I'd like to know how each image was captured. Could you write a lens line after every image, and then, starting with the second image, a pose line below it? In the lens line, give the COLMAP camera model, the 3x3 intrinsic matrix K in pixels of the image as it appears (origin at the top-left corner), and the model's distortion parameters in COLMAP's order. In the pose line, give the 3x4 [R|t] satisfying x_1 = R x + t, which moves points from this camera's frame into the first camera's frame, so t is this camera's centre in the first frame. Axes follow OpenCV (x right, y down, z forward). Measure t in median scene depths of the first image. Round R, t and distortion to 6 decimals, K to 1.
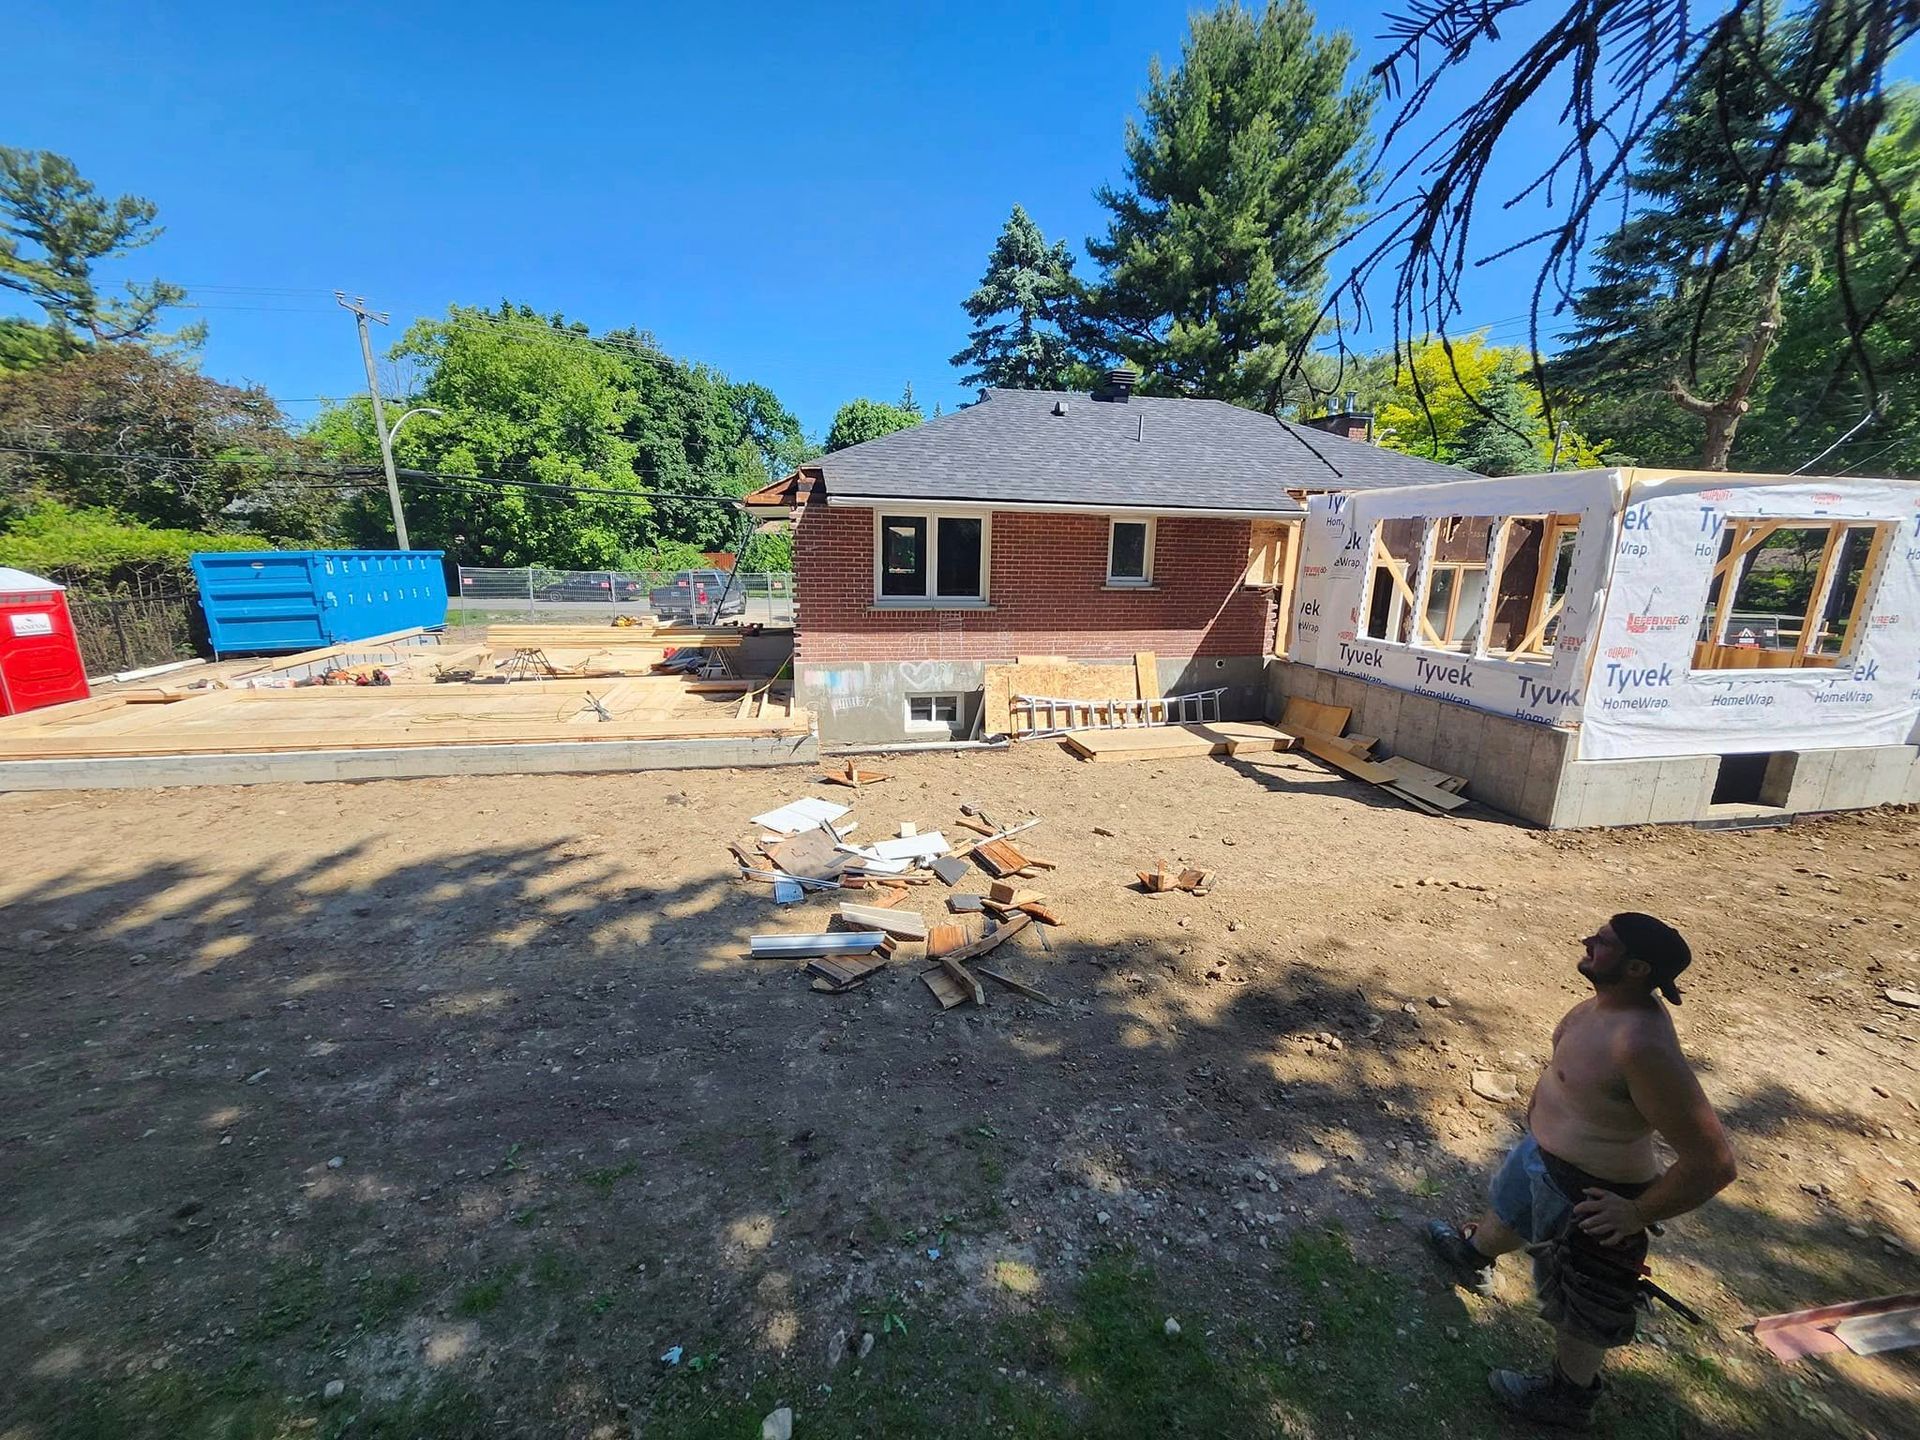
lens RADIAL K [[772.7, 0, 954.8], [0, 772.7, 719.1], [0, 0, 1]] dist [-0.002197, 0.000073]
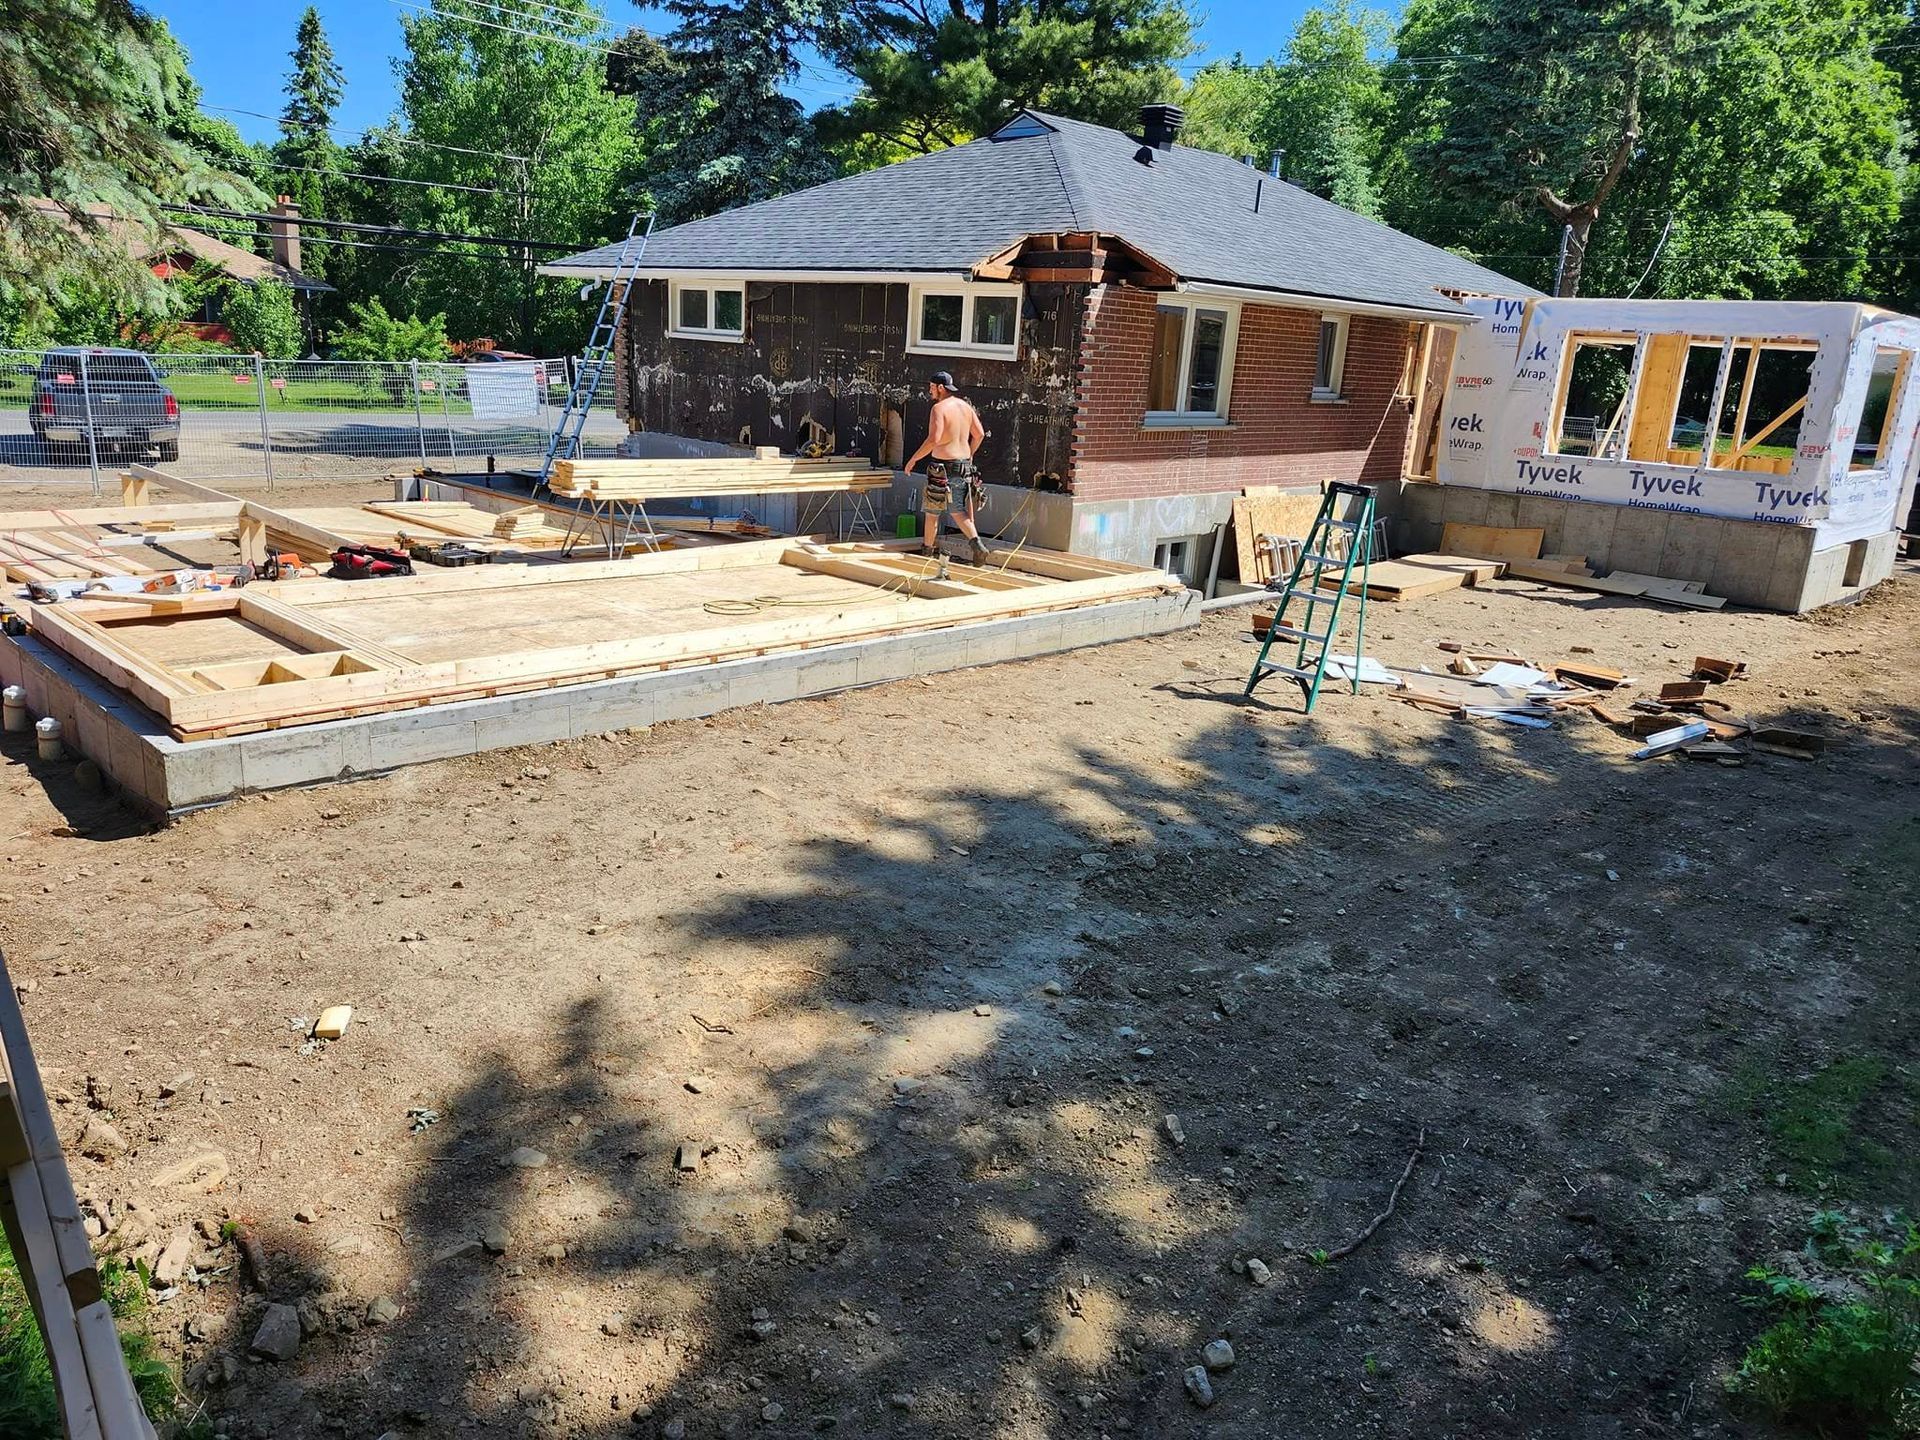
lens RADIAL K [[1342.8, 0, 945.7], [0, 1342.8, 716.5], [0, 0, 1]] dist [0.054887, -0.029142]
pose [[0.837455, -0.119475, 0.533286, -1.079539], [0.082650, 0.992275, 0.092514, 0.000337], [-0.540220, -0.033400, 0.840861, -0.025458]]
